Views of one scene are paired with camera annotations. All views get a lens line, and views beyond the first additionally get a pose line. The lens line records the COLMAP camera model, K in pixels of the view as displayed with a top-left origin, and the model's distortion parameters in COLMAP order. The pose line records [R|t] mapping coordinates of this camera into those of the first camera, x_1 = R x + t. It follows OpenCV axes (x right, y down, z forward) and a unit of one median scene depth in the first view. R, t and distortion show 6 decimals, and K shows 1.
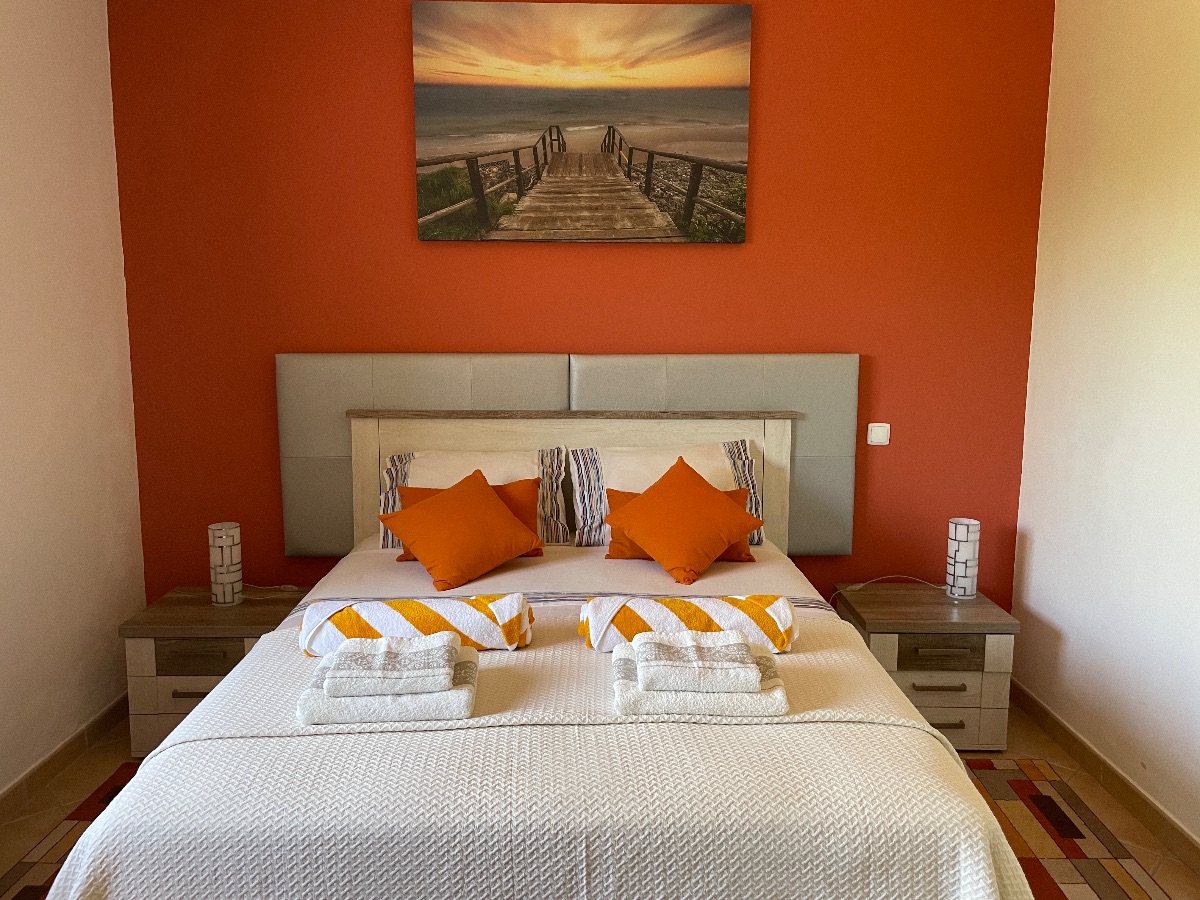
lens RADIAL K [[916.7, 0, 602.6], [0, 916.7, 441.9], [0, 0, 1]] dist [0.091145, -0.131742]
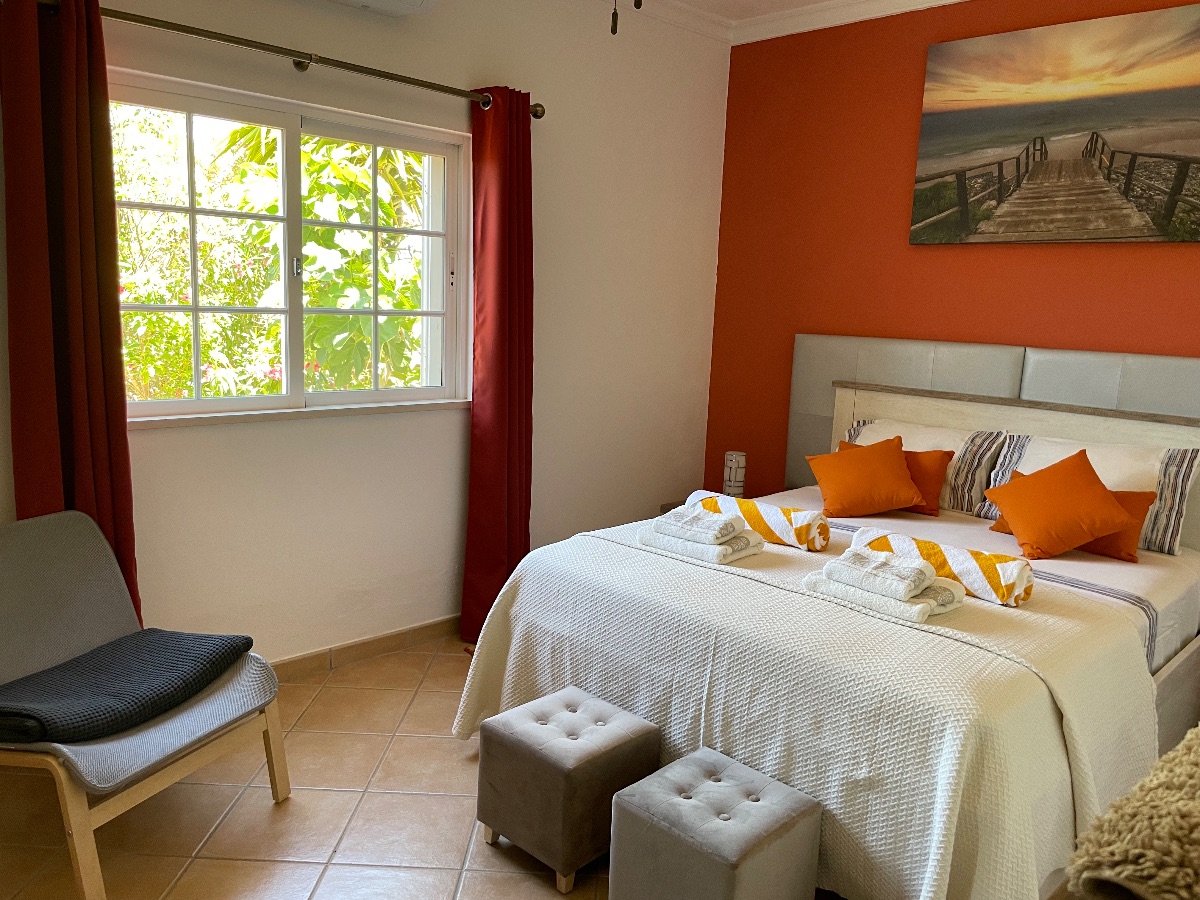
lens RADIAL K [[927.3, 0, 600.0], [0, 927.3, 450.0], [0, 0, 1]] dist [0.104880, -0.137251]
pose [[0.687732, 0.144985, -0.711340, 0.436269], [-0.138841, 0.988036, 0.067147, 0.019221], [0.712564, 0.052584, 0.699633, -0.126570]]
